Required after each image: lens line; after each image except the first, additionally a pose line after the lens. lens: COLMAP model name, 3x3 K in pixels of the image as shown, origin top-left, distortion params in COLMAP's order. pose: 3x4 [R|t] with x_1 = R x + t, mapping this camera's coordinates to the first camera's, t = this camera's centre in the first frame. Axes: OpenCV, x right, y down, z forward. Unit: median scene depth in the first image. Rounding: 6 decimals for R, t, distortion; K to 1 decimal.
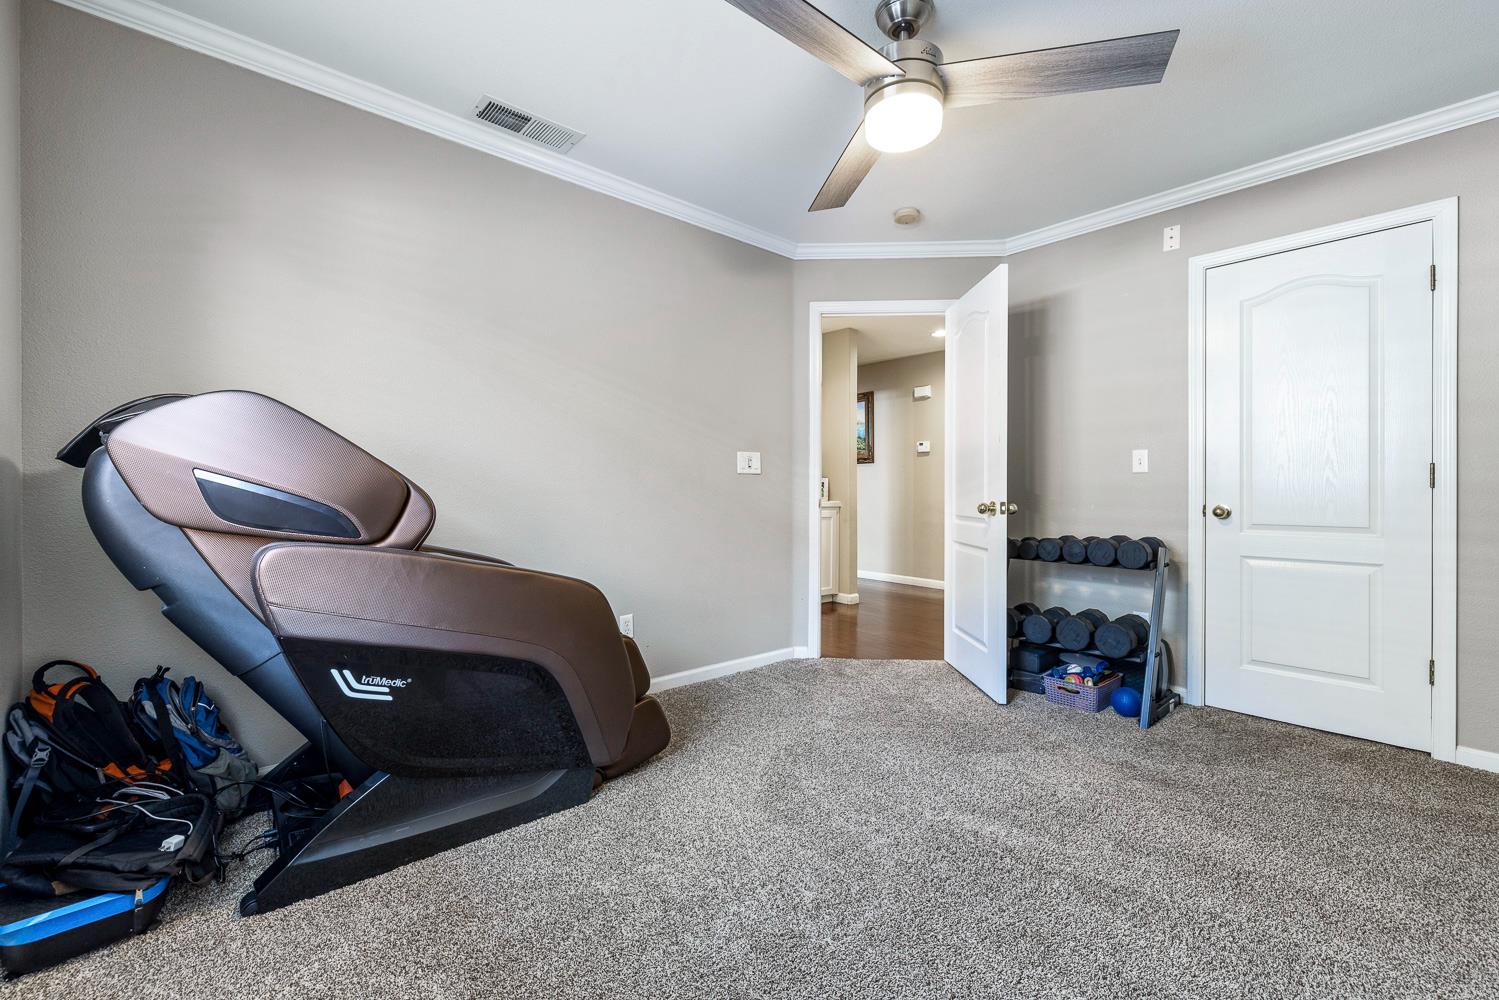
lens RADIAL K [[640.8, 0, 748.3], [0, 640.8, 494.6], [0, 0, 1]] dist [0.001892, 0.000014]
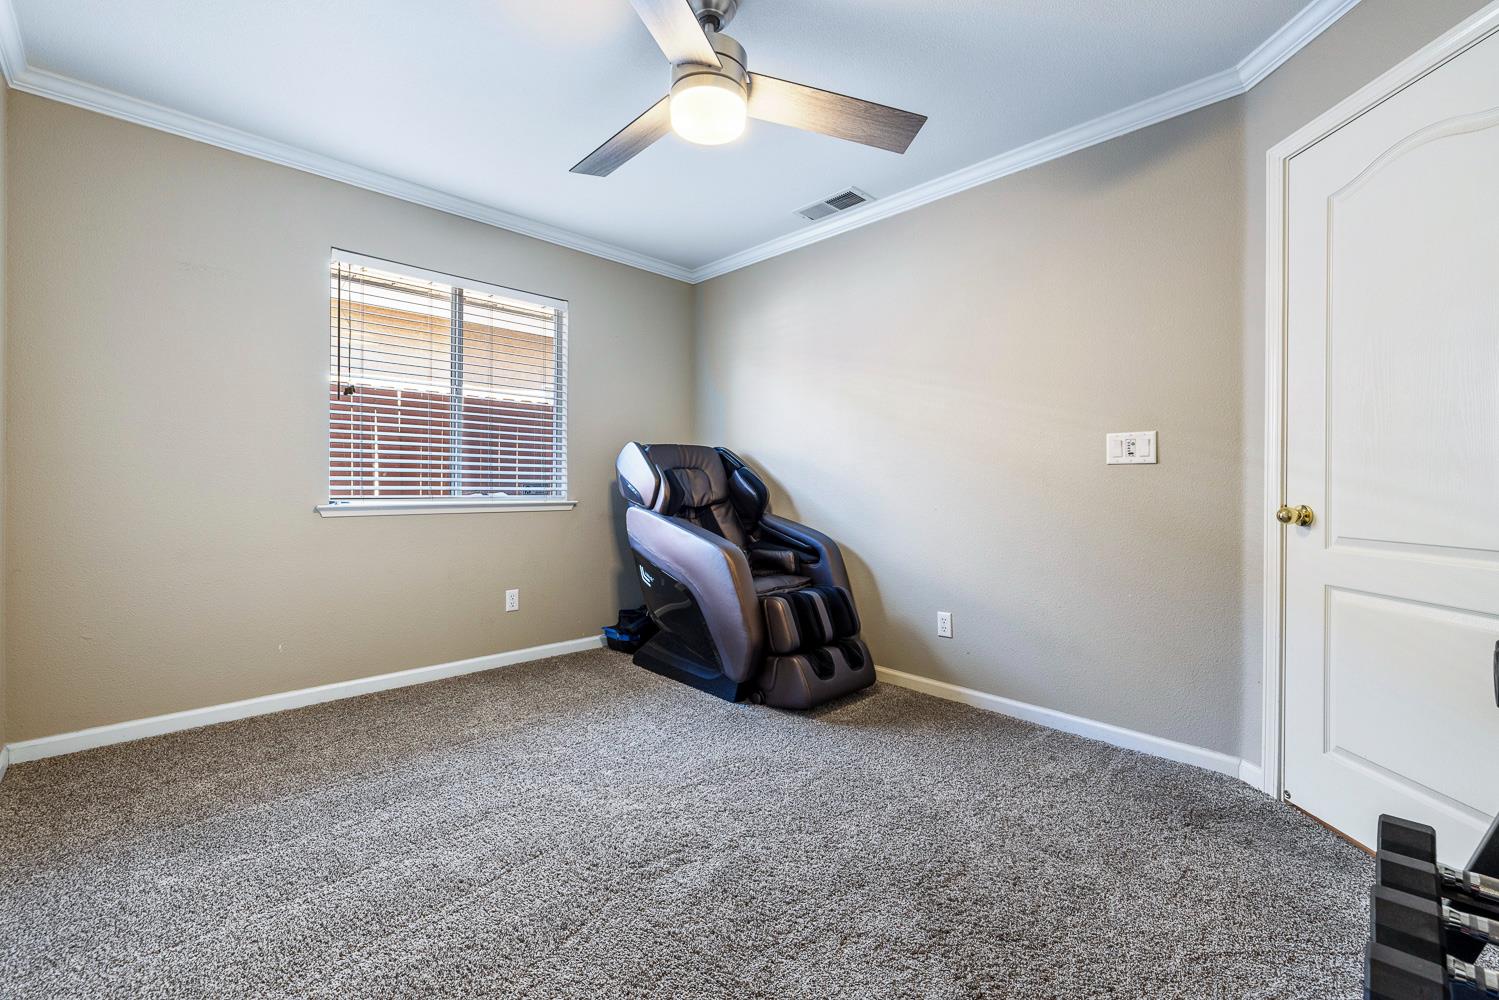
lens RADIAL K [[610.2, 0, 748.7], [0, 610.2, 490.1], [0, 0, 1]] dist [-0.003375, -0.000228]
pose [[0.050065, 0.005622, -0.998730, 0.642121], [-0.021155, 0.999766, 0.004567, 0.001426], [0.998522, 0.020900, 0.050172, 0.563029]]
